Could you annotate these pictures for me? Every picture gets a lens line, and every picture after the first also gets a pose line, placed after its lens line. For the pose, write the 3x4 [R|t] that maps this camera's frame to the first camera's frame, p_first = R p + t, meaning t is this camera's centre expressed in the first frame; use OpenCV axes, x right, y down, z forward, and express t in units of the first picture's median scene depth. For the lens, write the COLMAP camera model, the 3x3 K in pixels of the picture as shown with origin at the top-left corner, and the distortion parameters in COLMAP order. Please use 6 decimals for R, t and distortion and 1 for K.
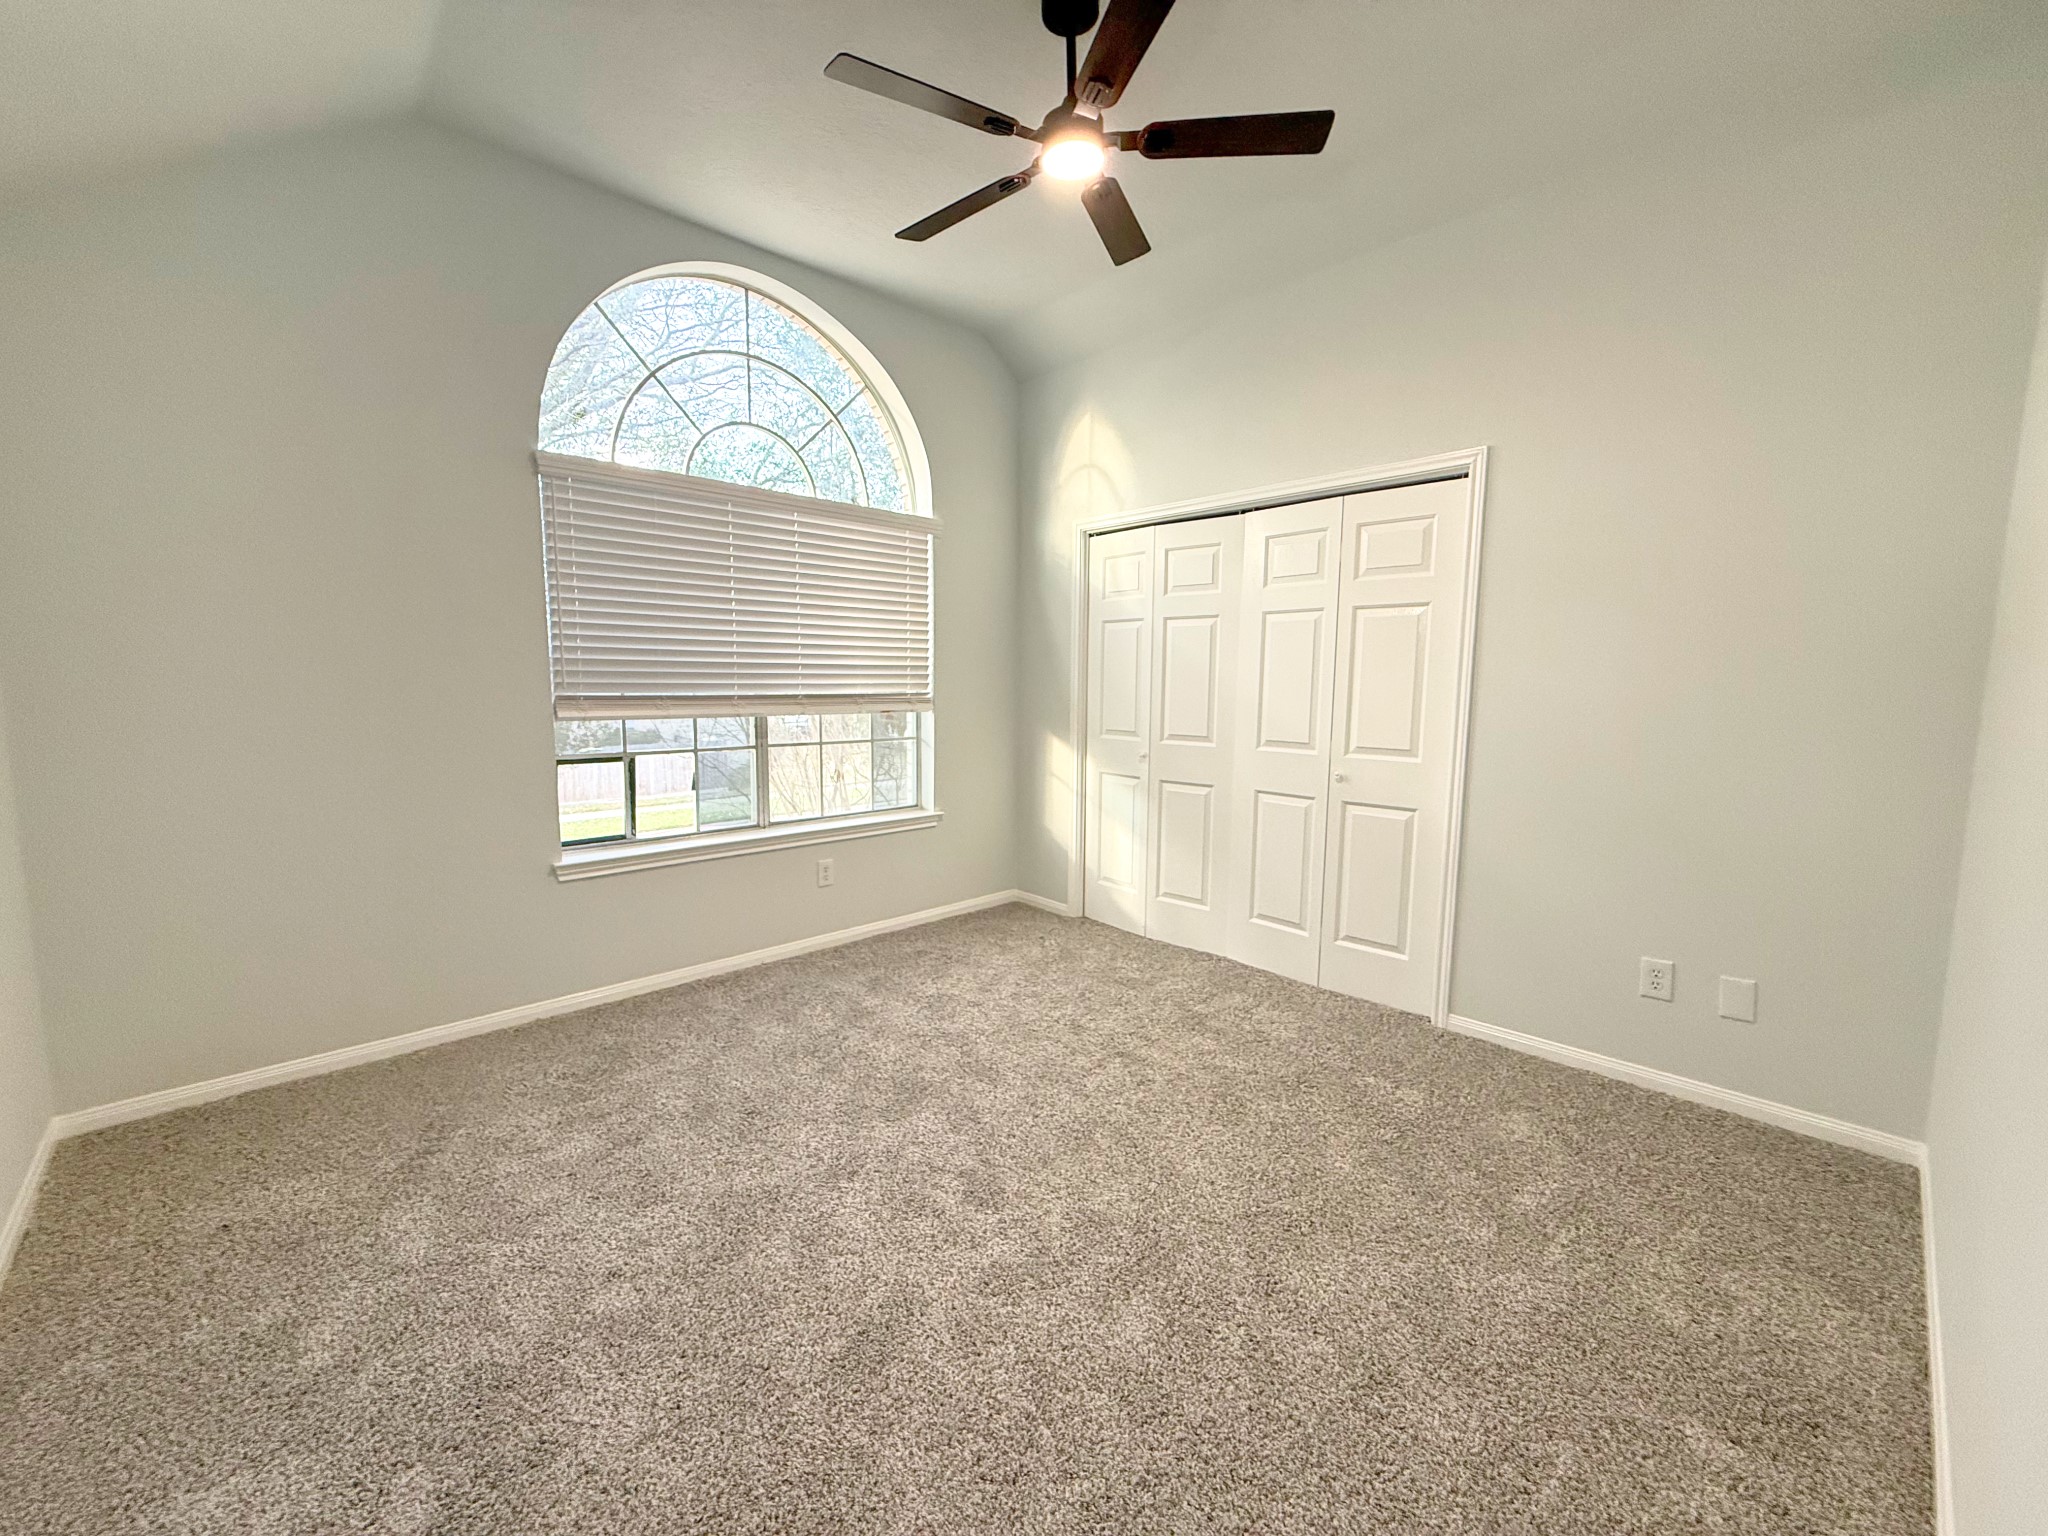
lens RADIAL K [[813.5, 0, 1017.1], [0, 813.5, 761.0], [0, 0, 1]] dist [0.001157, 0.000348]
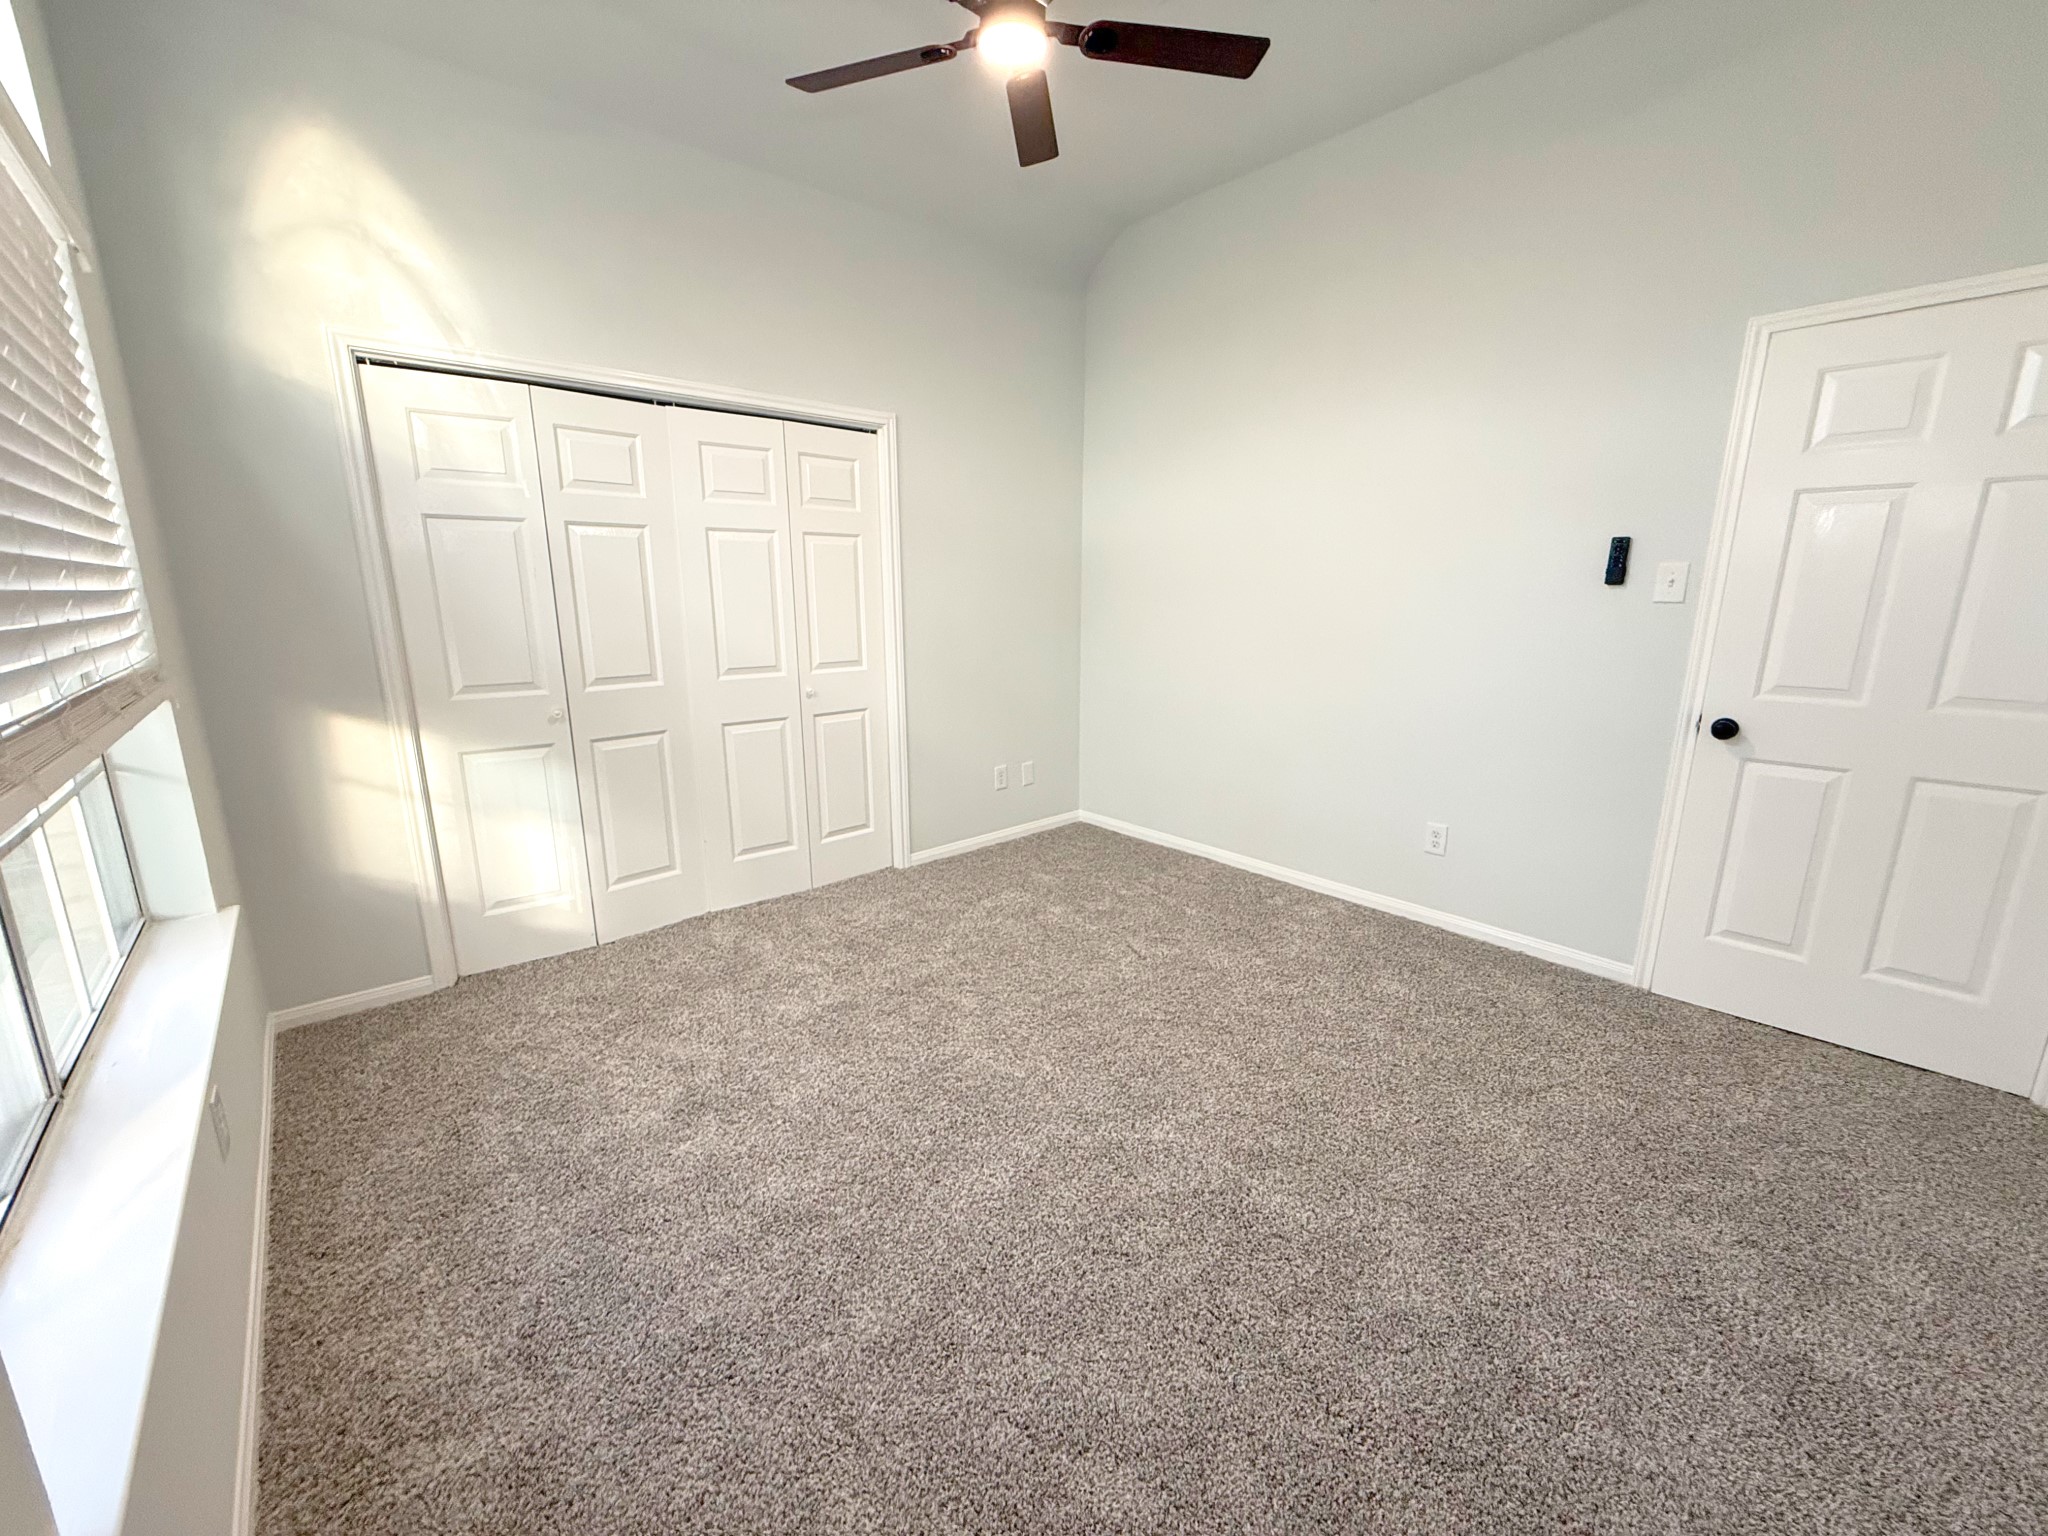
lens RADIAL K [[813.5, 0, 1010.8], [0, 813.5, 769.3], [0, 0, 1]] dist [0.001157, 0.000348]
pose [[0.047611, -0.221703, 0.973951, -0.605691], [0.107936, 0.970489, 0.215639, -0.078539], [-0.993017, 0.094858, 0.070136, 0.609550]]
